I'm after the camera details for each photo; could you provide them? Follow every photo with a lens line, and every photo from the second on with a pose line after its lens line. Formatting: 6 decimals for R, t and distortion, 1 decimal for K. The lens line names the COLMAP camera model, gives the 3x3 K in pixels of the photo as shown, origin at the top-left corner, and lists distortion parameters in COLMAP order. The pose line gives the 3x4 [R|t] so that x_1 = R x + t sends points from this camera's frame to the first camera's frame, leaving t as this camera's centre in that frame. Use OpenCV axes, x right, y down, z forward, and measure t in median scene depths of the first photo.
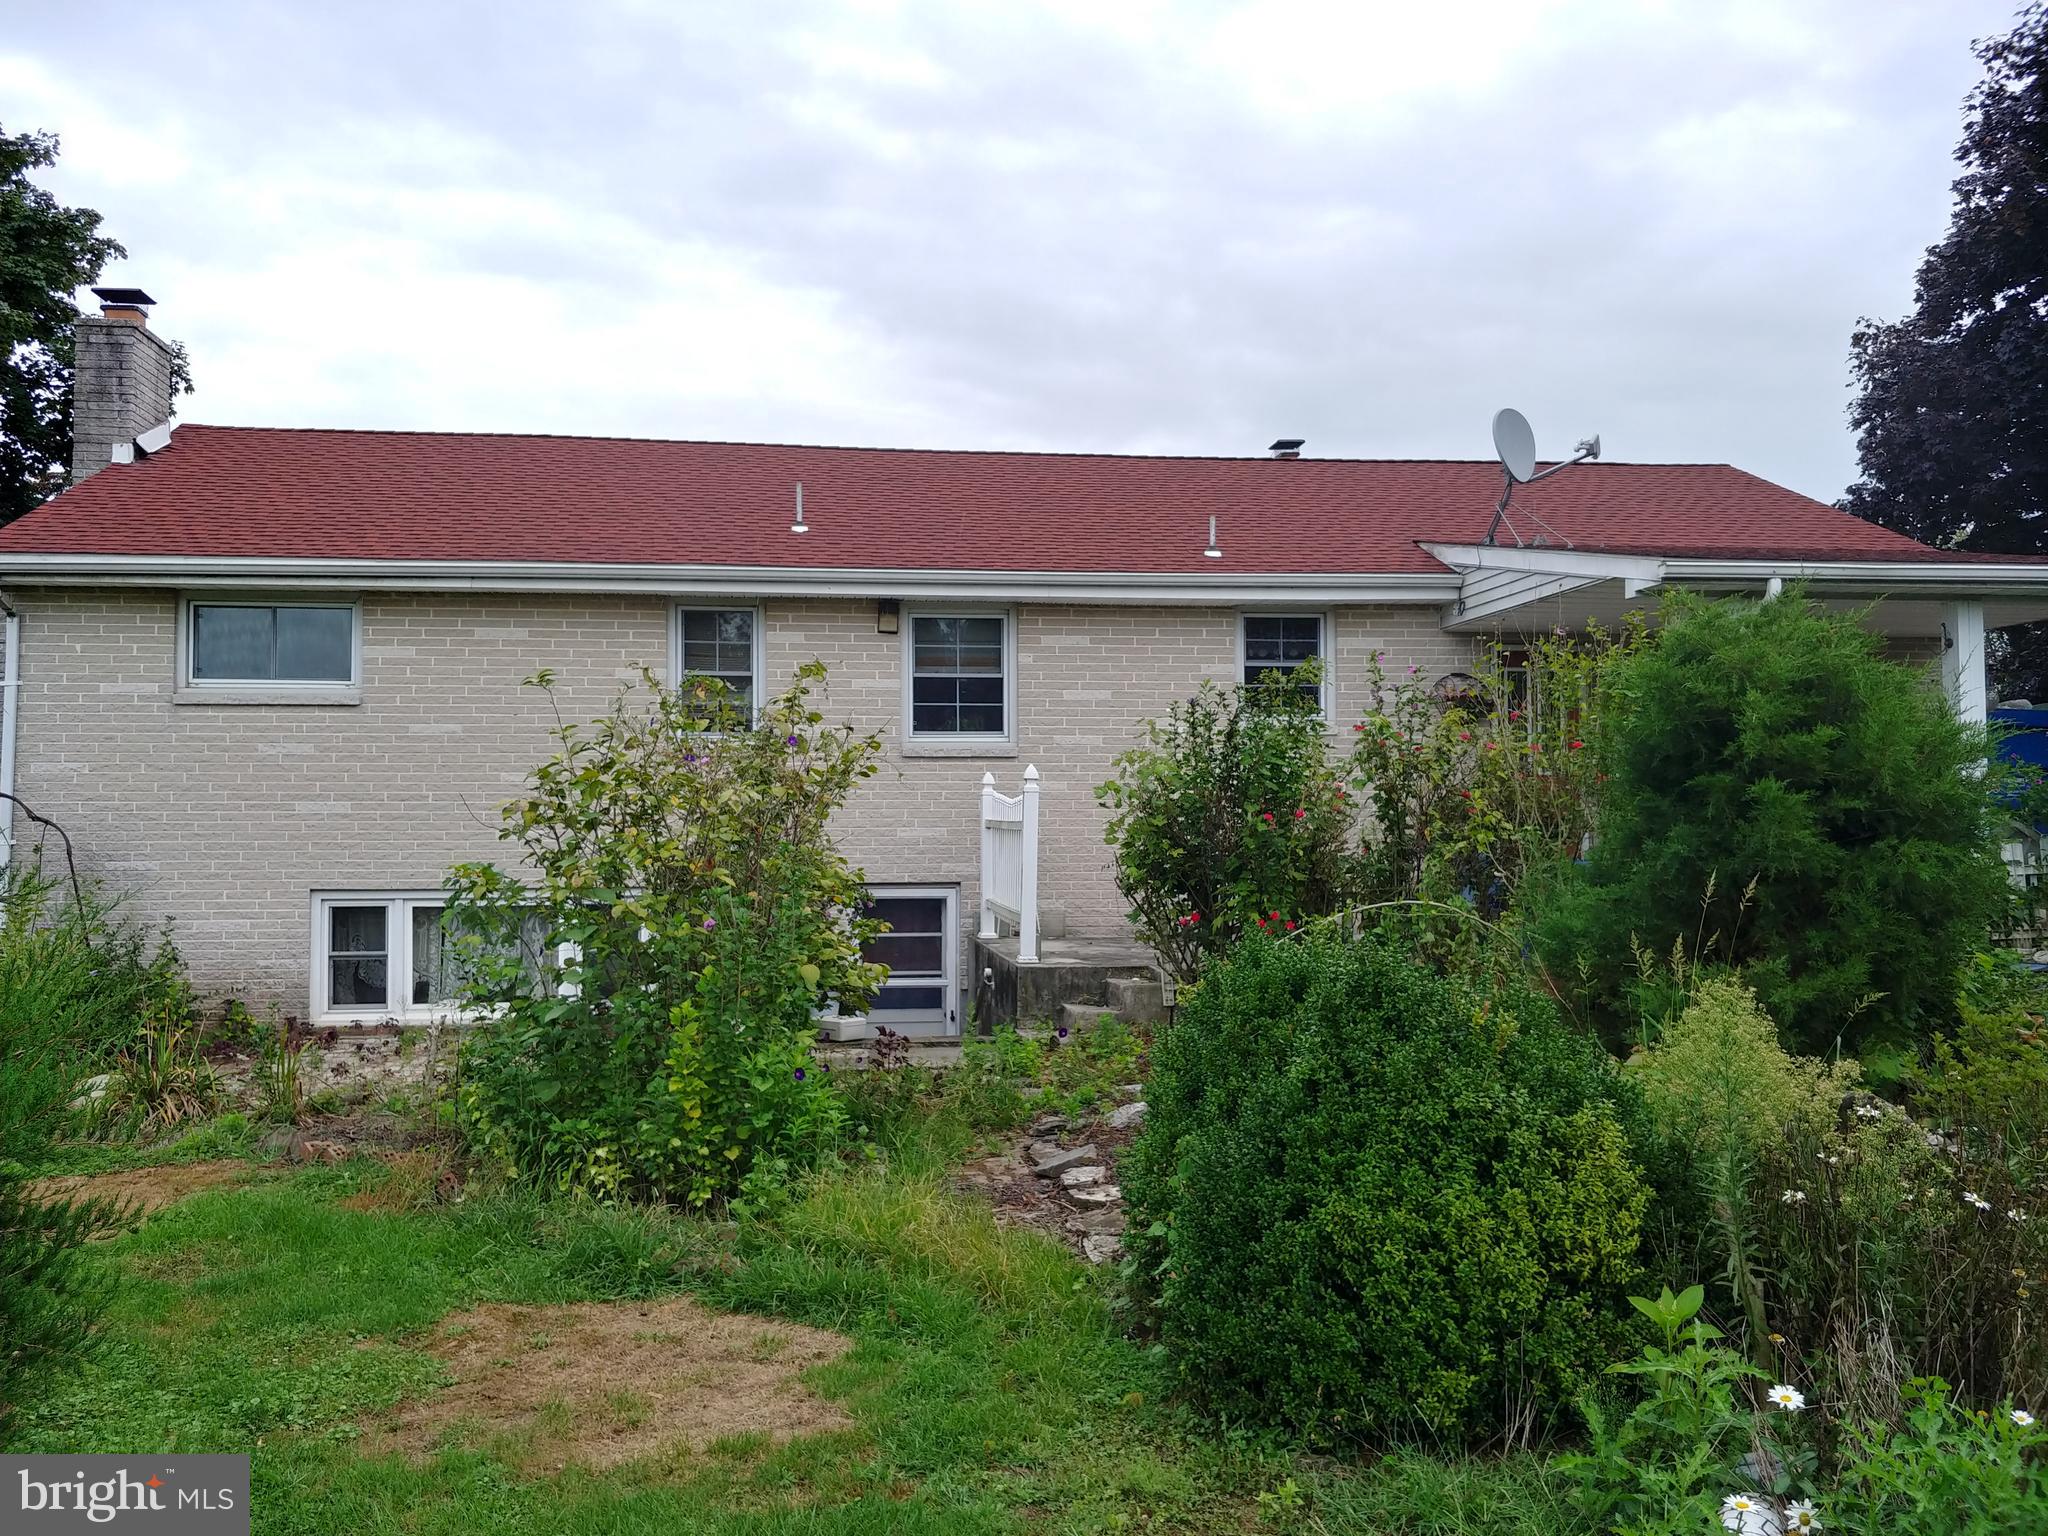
lens RADIAL K [[1789.2, 0, 1024.0], [0, 1789.2, 768.0], [0, 0, 1]] dist [0.072369, -0.001749]
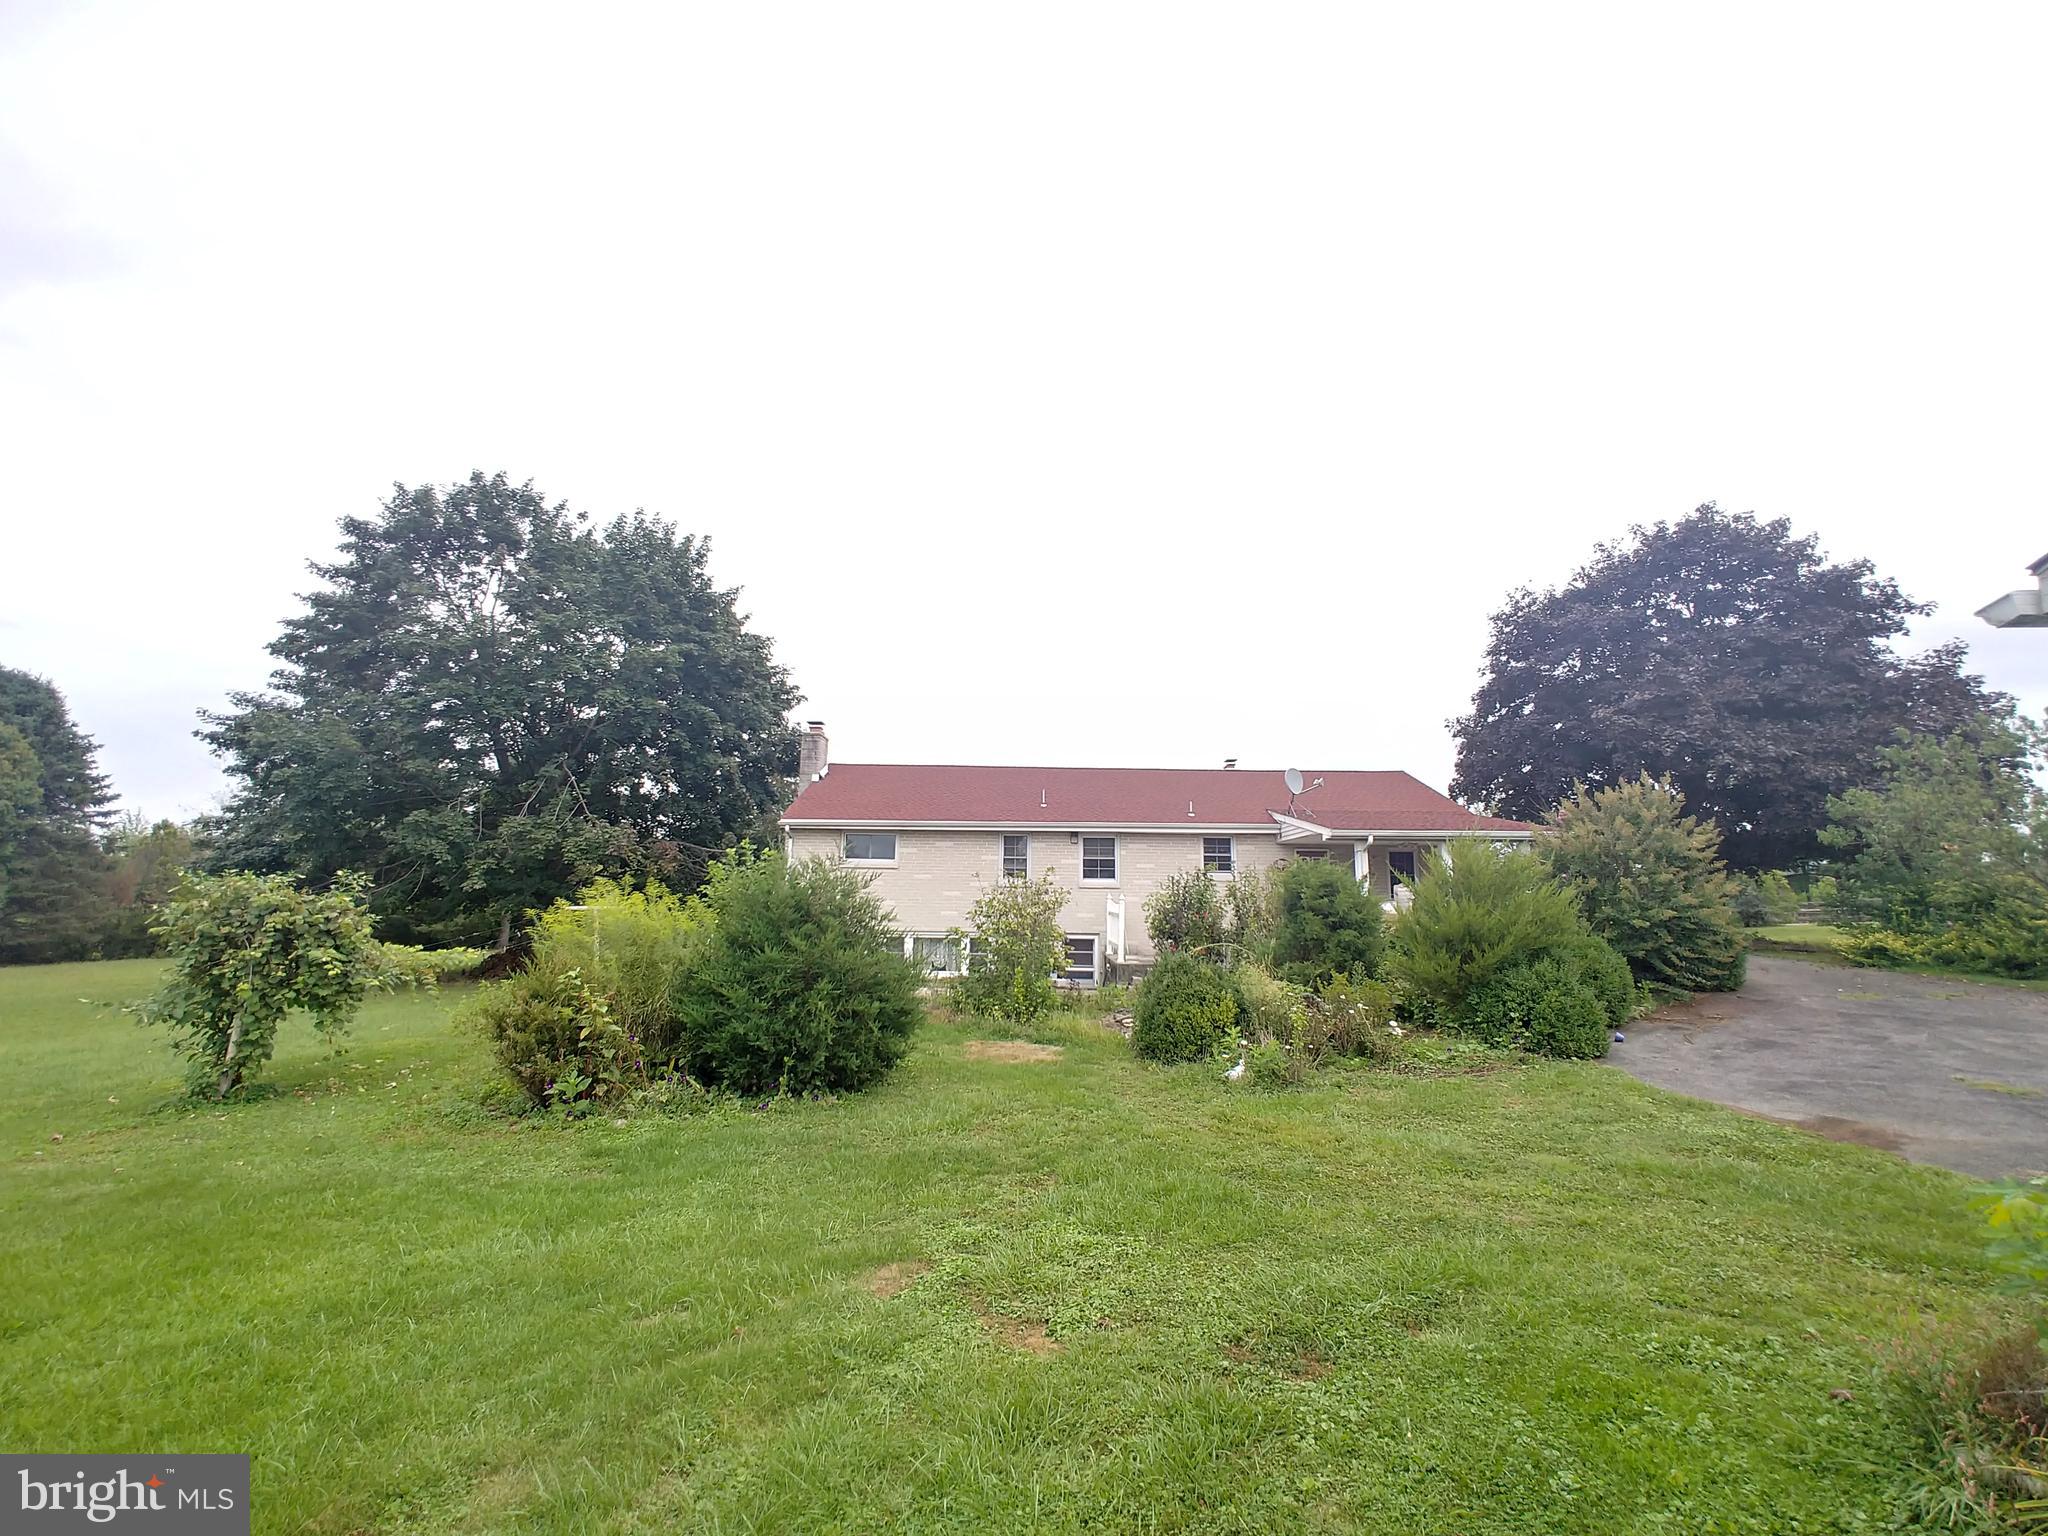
lens RADIAL K [[876.6, 0, 1015.6], [0, 876.6, 753.6], [0, 0, 1]] dist [-0.000313, -0.009901]
pose [[0.989668, -0.008276, -0.143137, 0.035380], [-0.010766, 0.991224, -0.131751, -0.035503], [0.142971, 0.131931, 0.980894, -0.432205]]
